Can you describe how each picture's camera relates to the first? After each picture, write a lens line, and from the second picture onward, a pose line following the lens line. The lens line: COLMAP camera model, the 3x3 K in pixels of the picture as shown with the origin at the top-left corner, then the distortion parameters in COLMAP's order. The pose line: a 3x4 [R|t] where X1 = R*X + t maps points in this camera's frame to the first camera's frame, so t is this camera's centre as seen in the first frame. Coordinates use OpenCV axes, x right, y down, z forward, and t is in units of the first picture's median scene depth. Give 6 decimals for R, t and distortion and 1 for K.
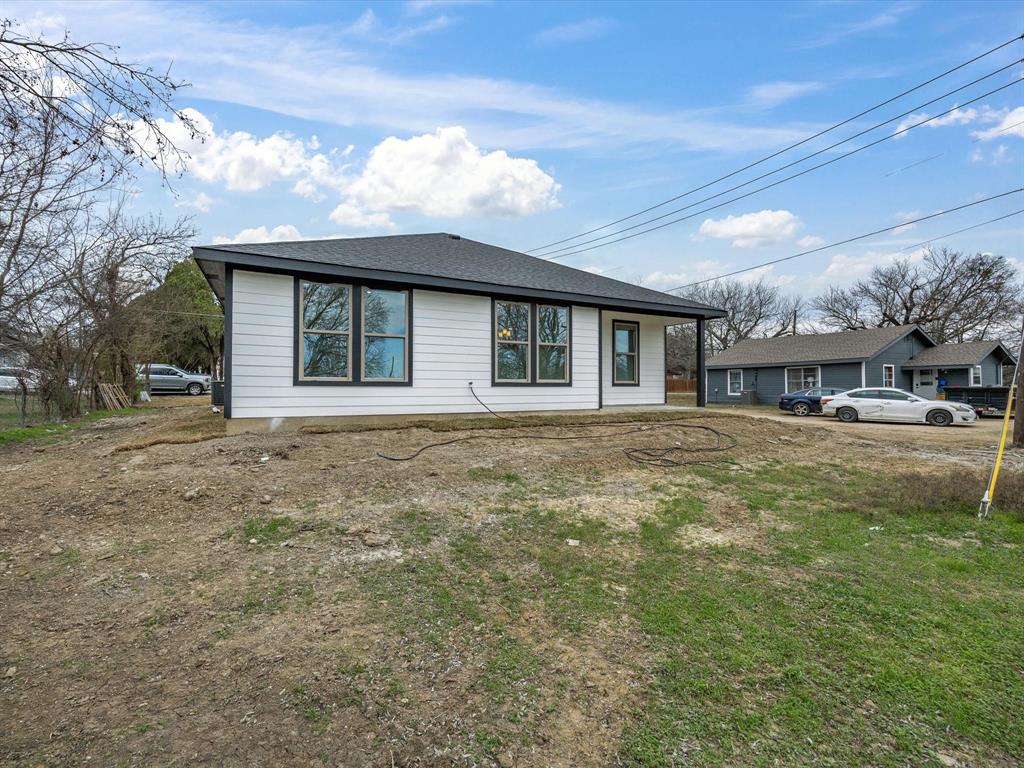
lens RADIAL K [[464.6, 0, 516.4], [0, 464.6, 380.5], [0, 0, 1]] dist [0.000980, 0.000615]
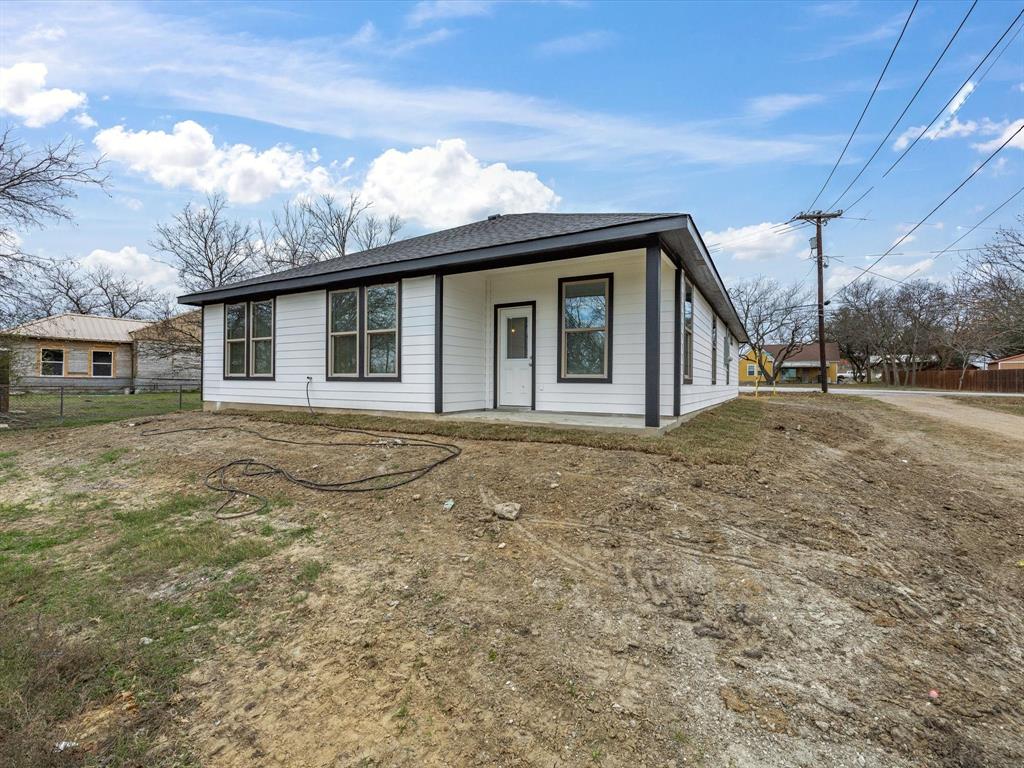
lens RADIAL K [[464.6, 0, 516.4], [0, 464.6, 380.5], [0, 0, 1]] dist [0.000980, 0.000615]
pose [[0.528180, -0.000239, -0.849132, 1.024984], [0.003777, 0.999991, 0.002067, 0.011198], [0.849124, -0.004299, 0.528176, 0.861961]]
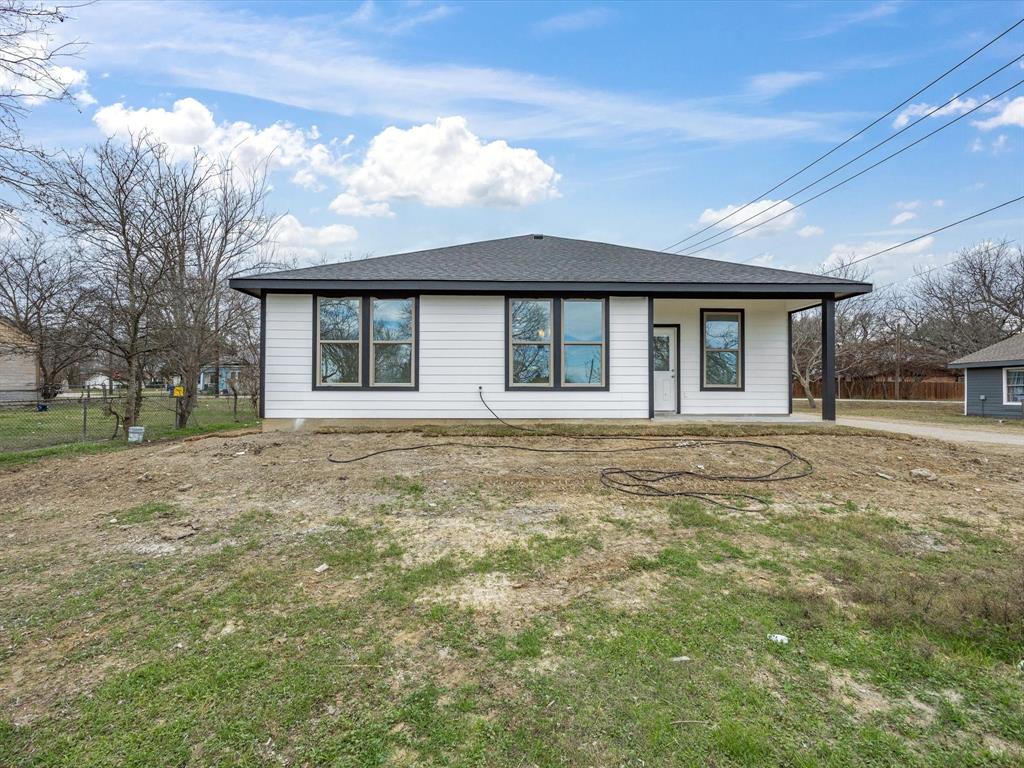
lens RADIAL K [[464.6, 0, 516.4], [0, 464.6, 380.5], [0, 0, 1]] dist [0.000980, 0.000615]
pose [[0.889240, -0.012524, -0.457270, 0.411655], [0.006318, 0.999866, -0.015098, 0.005847], [0.457398, 0.010536, 0.889200, 0.187771]]
